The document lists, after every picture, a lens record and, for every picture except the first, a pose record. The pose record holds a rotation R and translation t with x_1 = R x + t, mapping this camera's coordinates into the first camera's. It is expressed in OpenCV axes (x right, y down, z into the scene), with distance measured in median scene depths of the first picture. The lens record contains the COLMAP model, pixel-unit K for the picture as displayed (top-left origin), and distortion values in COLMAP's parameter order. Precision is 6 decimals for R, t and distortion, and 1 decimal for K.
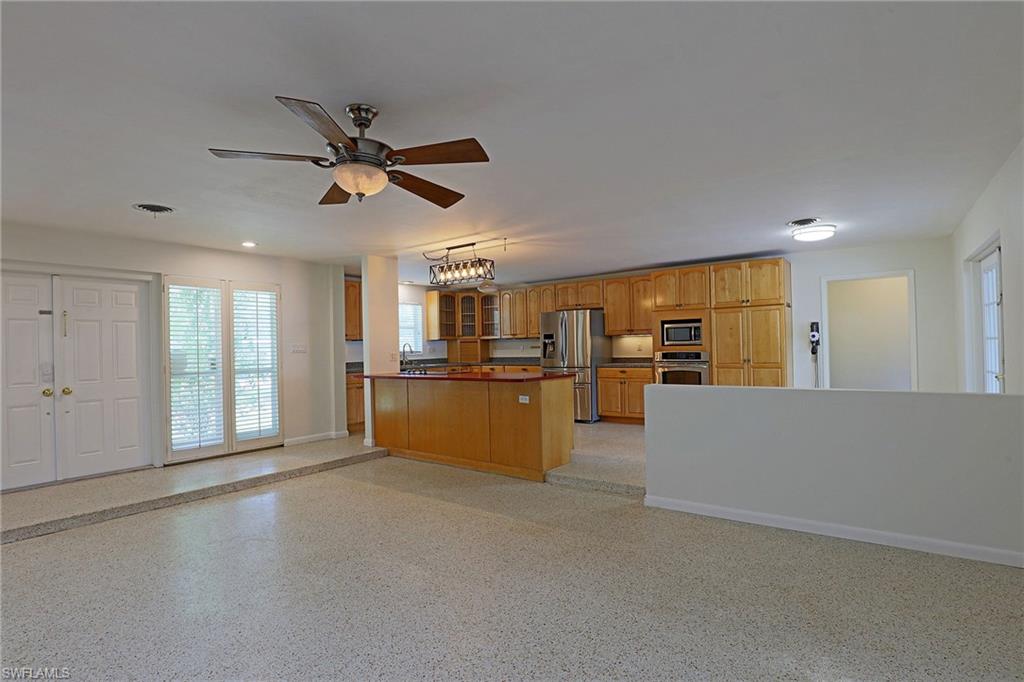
lens RADIAL K [[502.6, 0, 512.0], [0, 502.6, 341.0], [0, 0, 1]] dist [-0.023600, 0.000266]
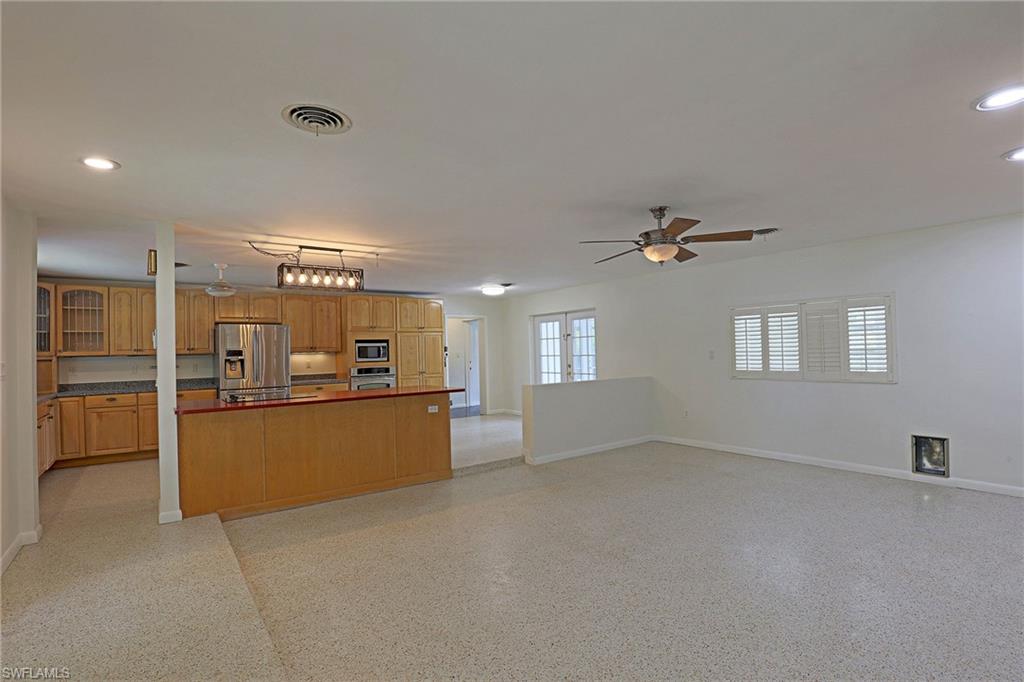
lens RADIAL K [[502.6, 0, 512.0], [0, 502.6, 341.0], [0, 0, 1]] dist [-0.023600, 0.000266]
pose [[0.282899, 0.033843, 0.958552, -0.705740], [0.006771, 0.999282, -0.037280, 0.006144], [-0.959126, 0.017037, 0.282467, 0.368508]]
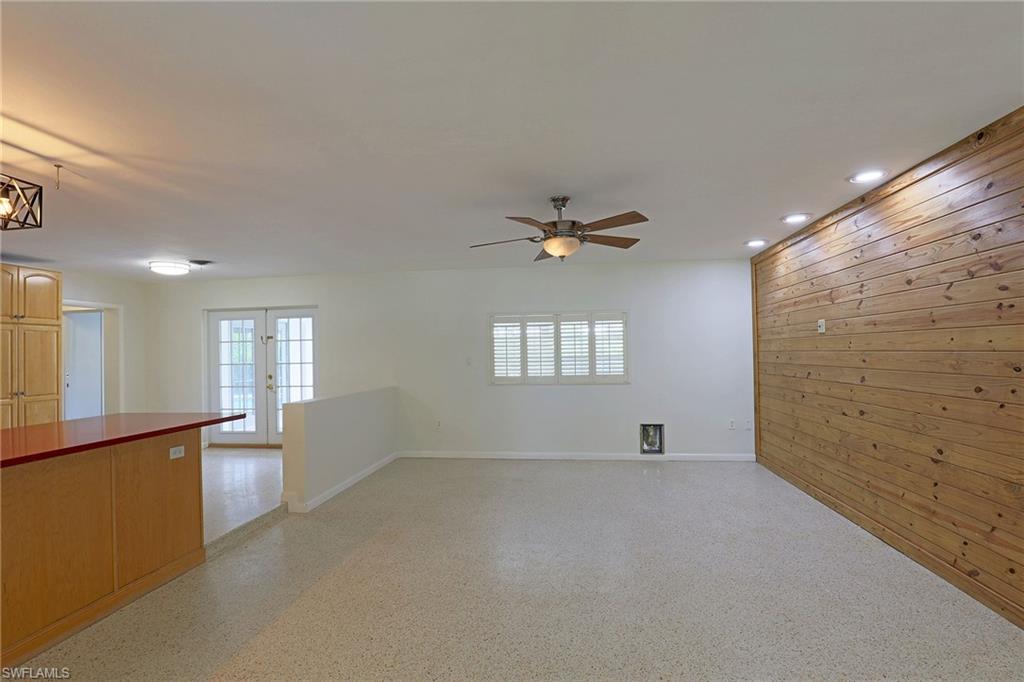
lens RADIAL K [[502.6, 0, 512.0], [0, 502.6, 341.0], [0, 0, 1]] dist [-0.023600, 0.000266]
pose [[-0.493355, 0.050603, 0.868355, -0.537939], [0.018739, 0.998693, -0.047552, 0.007509], [-0.869626, -0.007188, -0.493659, 0.669449]]
